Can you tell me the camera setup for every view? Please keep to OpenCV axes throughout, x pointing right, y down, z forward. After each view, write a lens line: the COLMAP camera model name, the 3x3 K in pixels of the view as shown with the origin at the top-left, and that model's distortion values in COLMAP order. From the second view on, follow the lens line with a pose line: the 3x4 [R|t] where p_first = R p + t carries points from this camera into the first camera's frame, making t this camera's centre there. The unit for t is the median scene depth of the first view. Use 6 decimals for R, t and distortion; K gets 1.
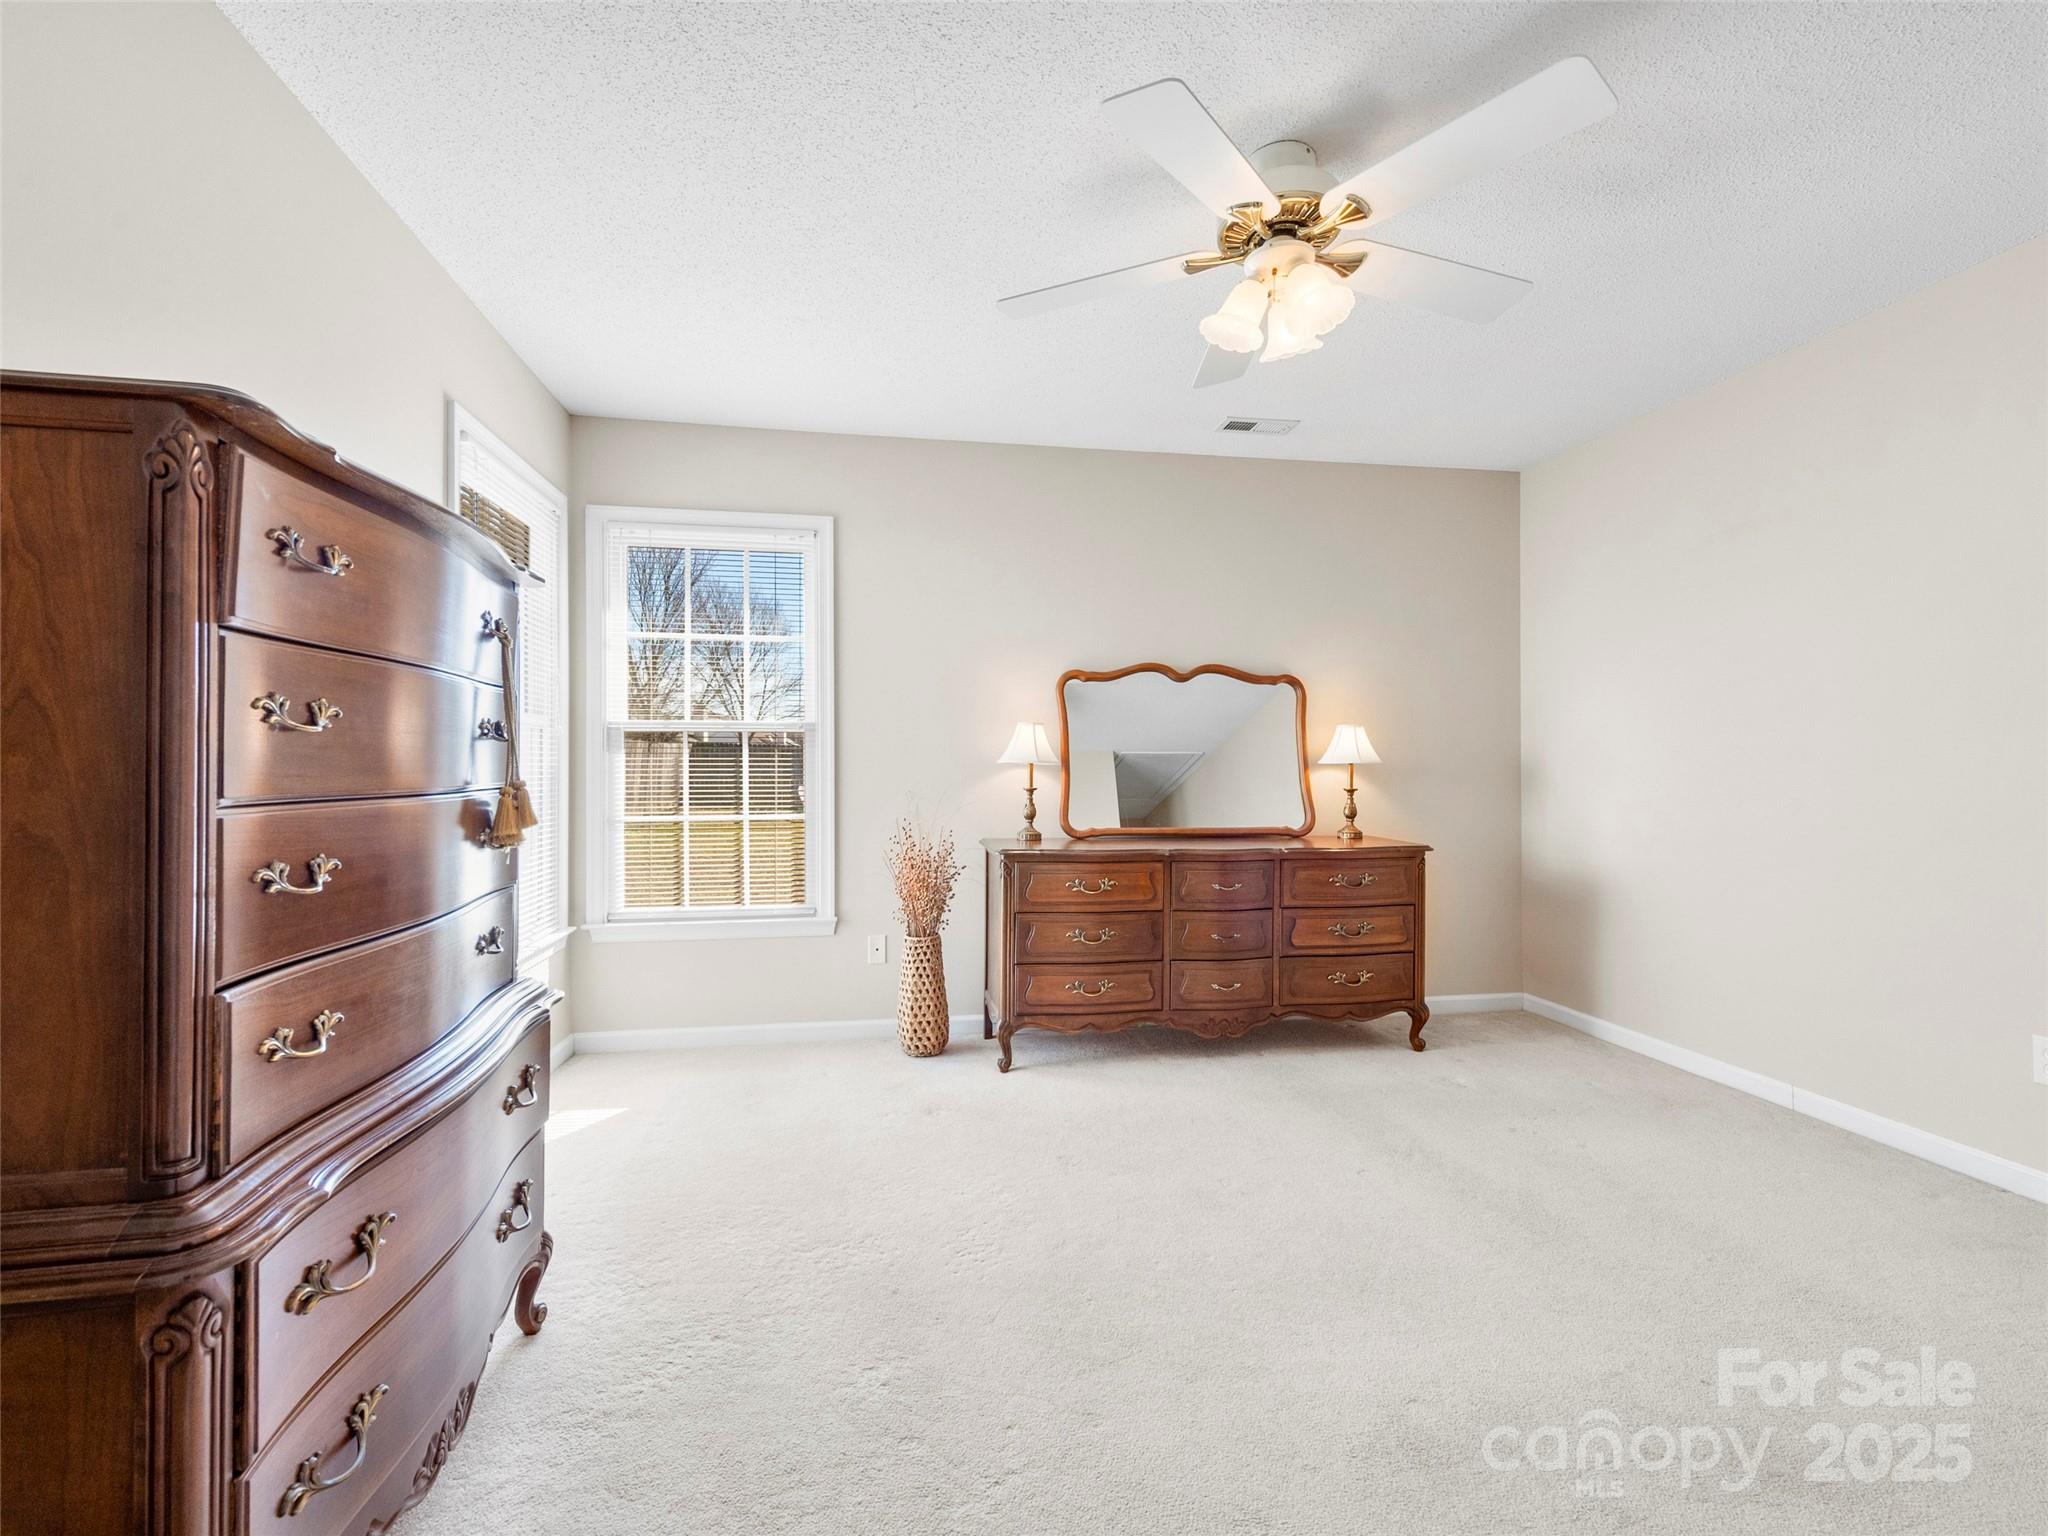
lens RADIAL K [[910.4, 0, 1024.4], [0, 910.4, 762.1], [0, 0, 1]] dist [0.016539, -0.005808]
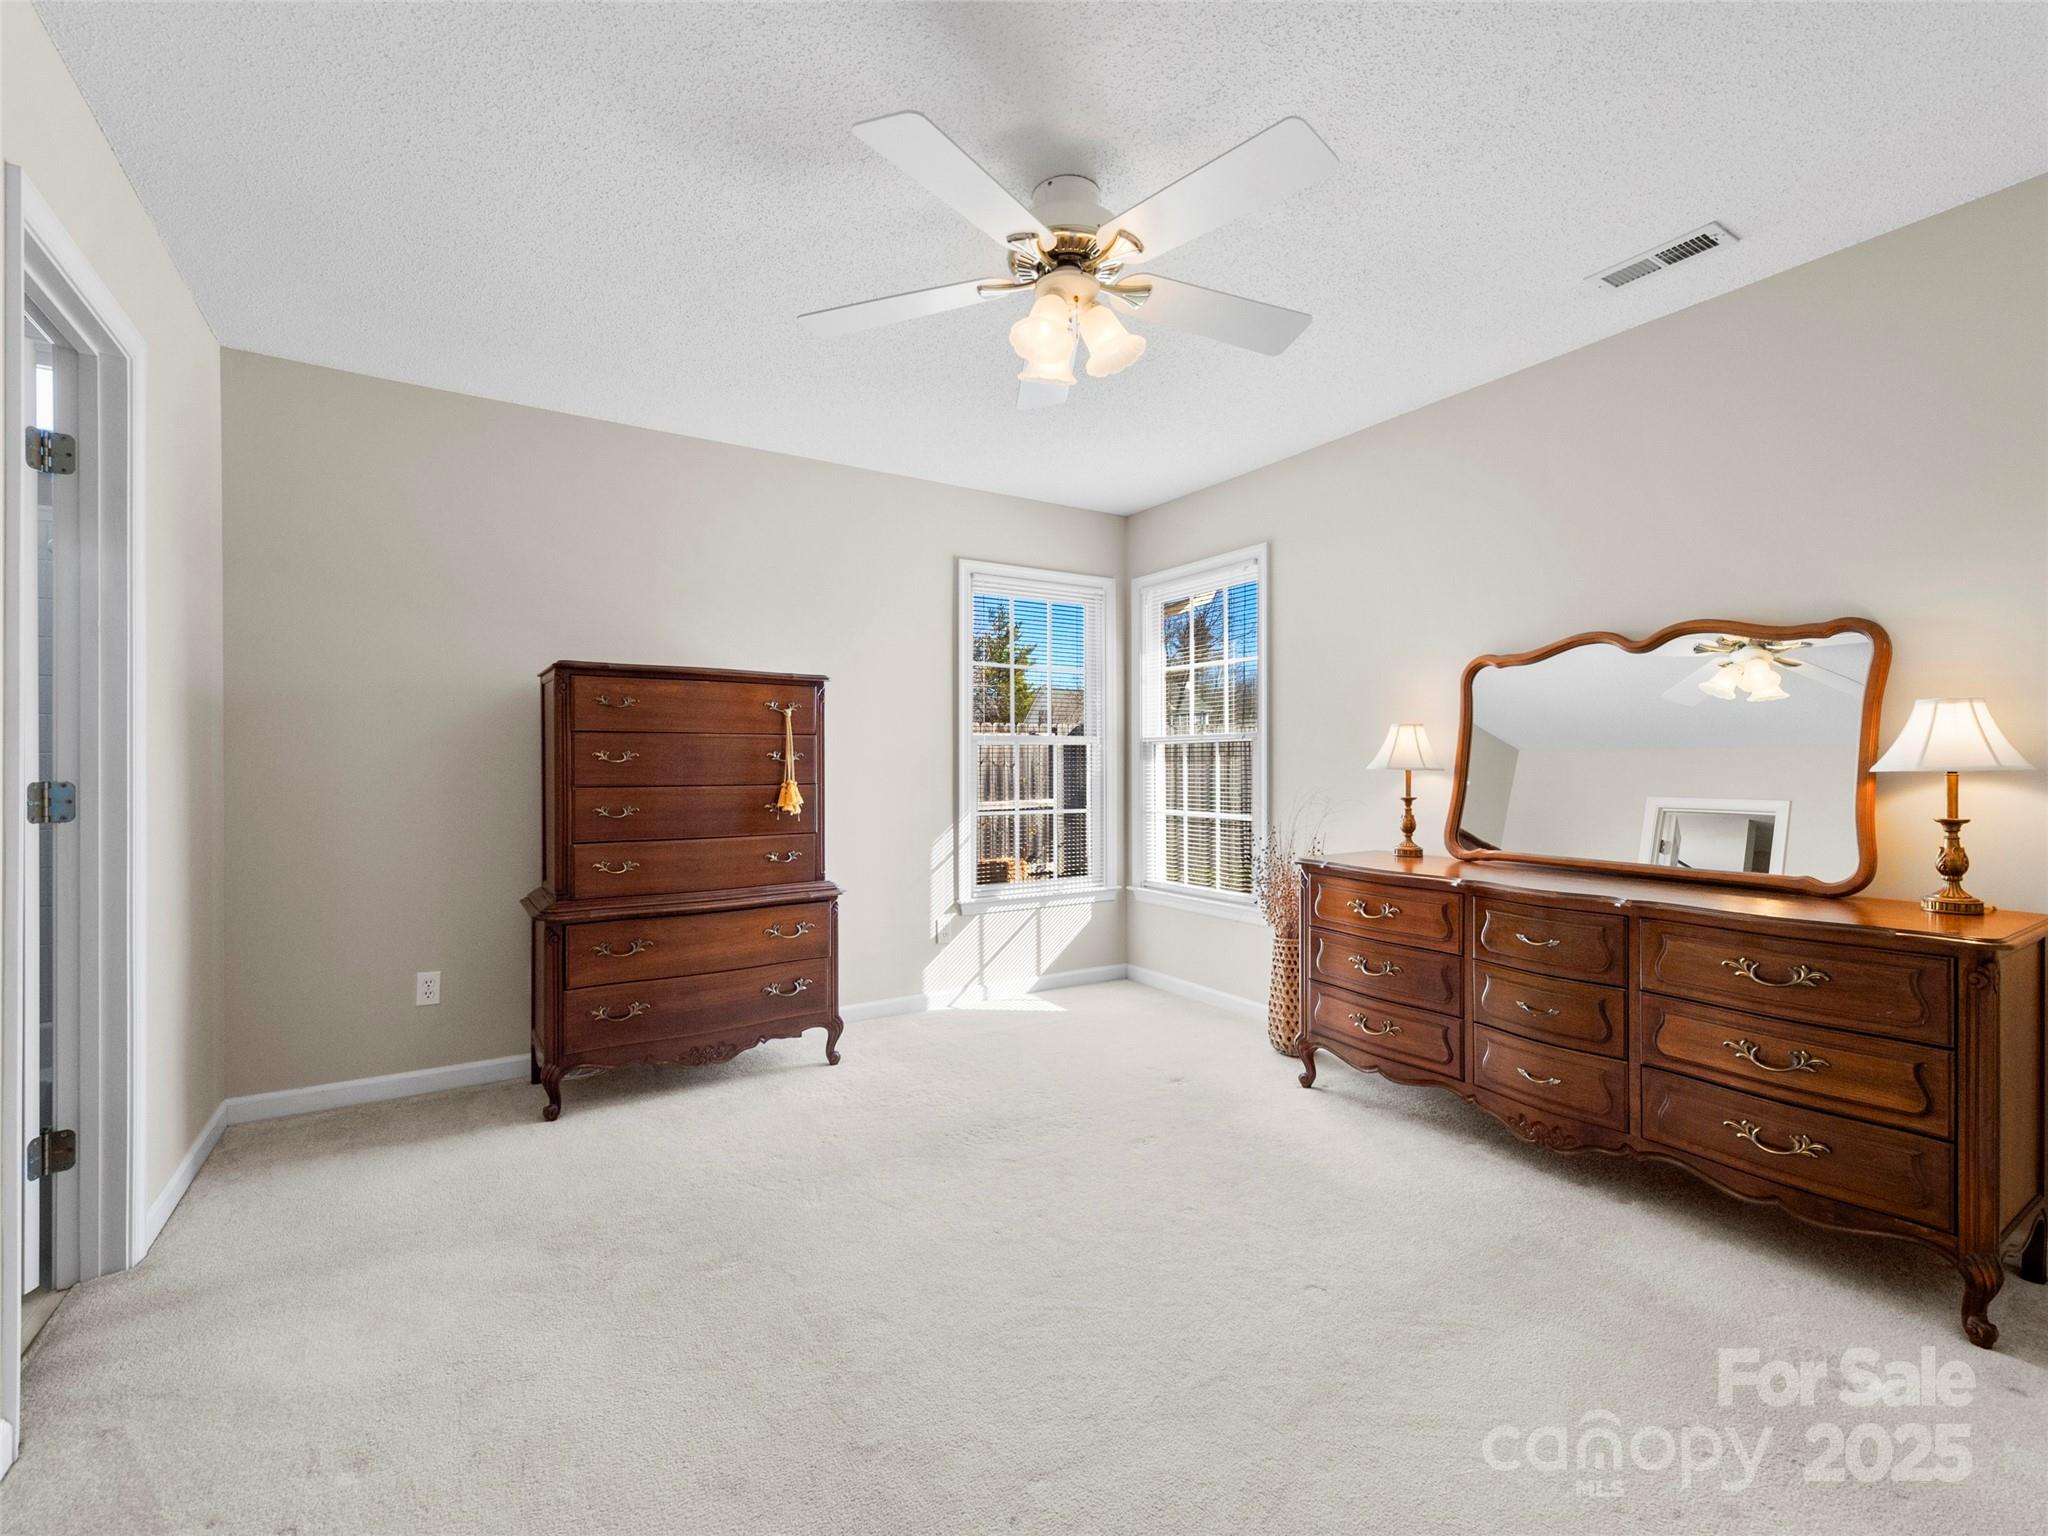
lens RADIAL K [[910.4, 0, 1015.0], [0, 910.4, 767.6], [0, 0, 1]] dist [0.016539, -0.005808]
pose [[0.373784, 0.000683, -0.927516, 0.721240], [0.005296, 0.999982, 0.002870, -0.005449], [0.927501, -0.005985, 0.373773, 0.329618]]
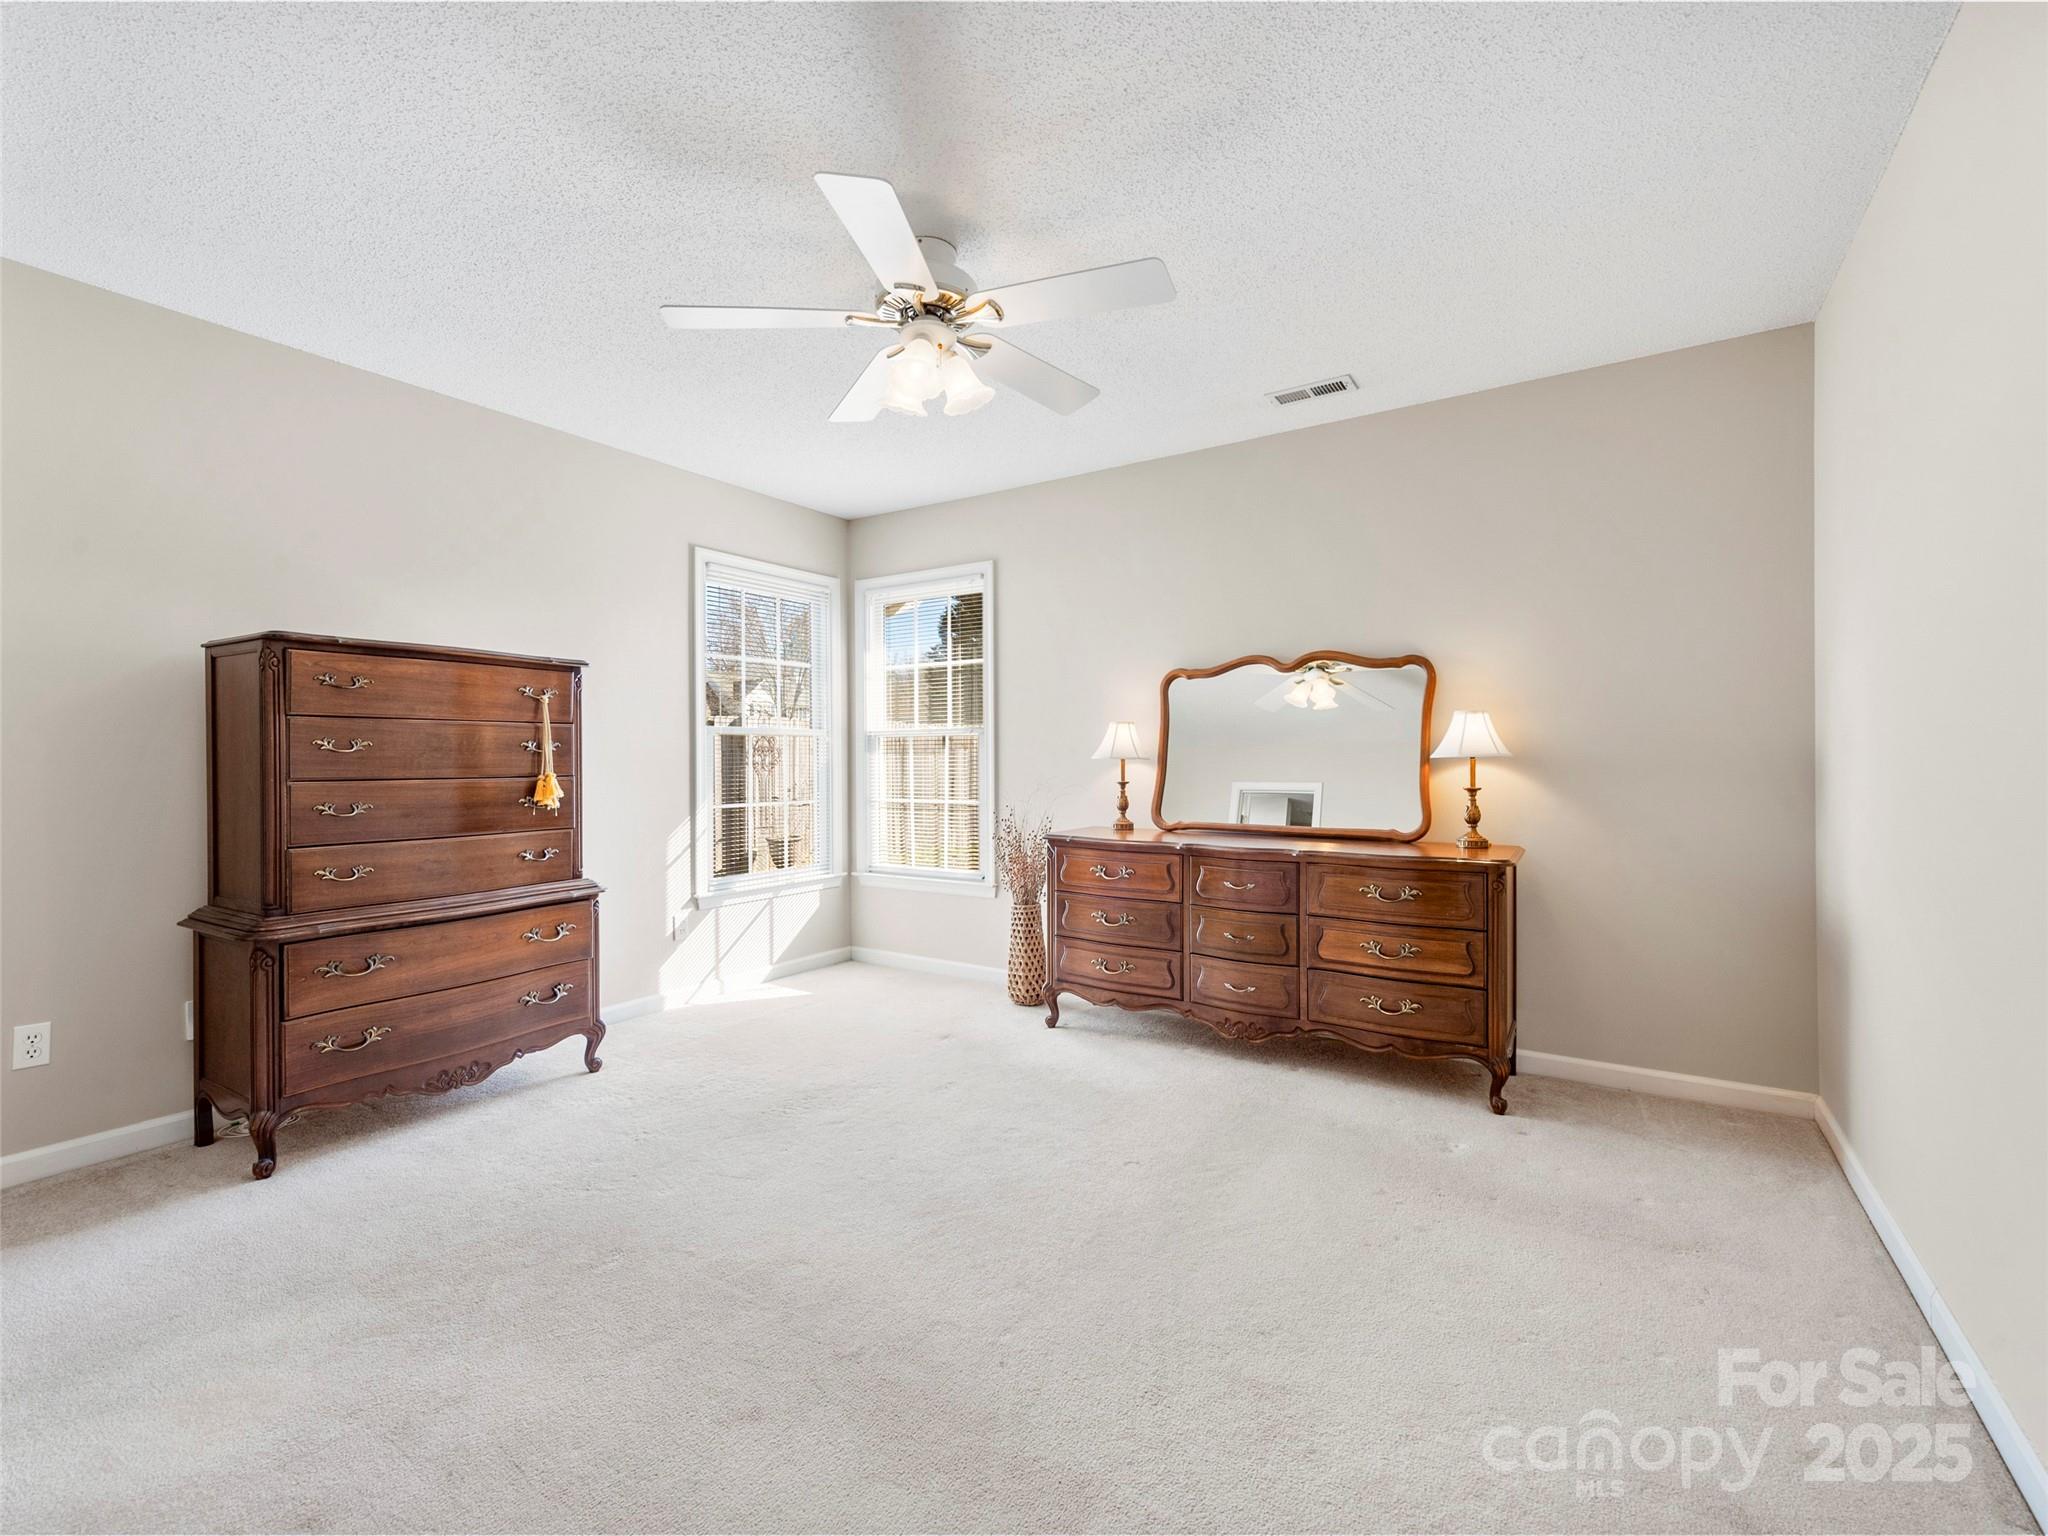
lens RADIAL K [[910.4, 0, 1021.3], [0, 910.4, 763.6], [0, 0, 1]] dist [0.016539, -0.005808]
pose [[0.730810, -0.001060, -0.682580, 0.693097], [0.007478, 0.999951, 0.006454, -0.001029], [0.682540, -0.009821, 0.730783, 0.129020]]
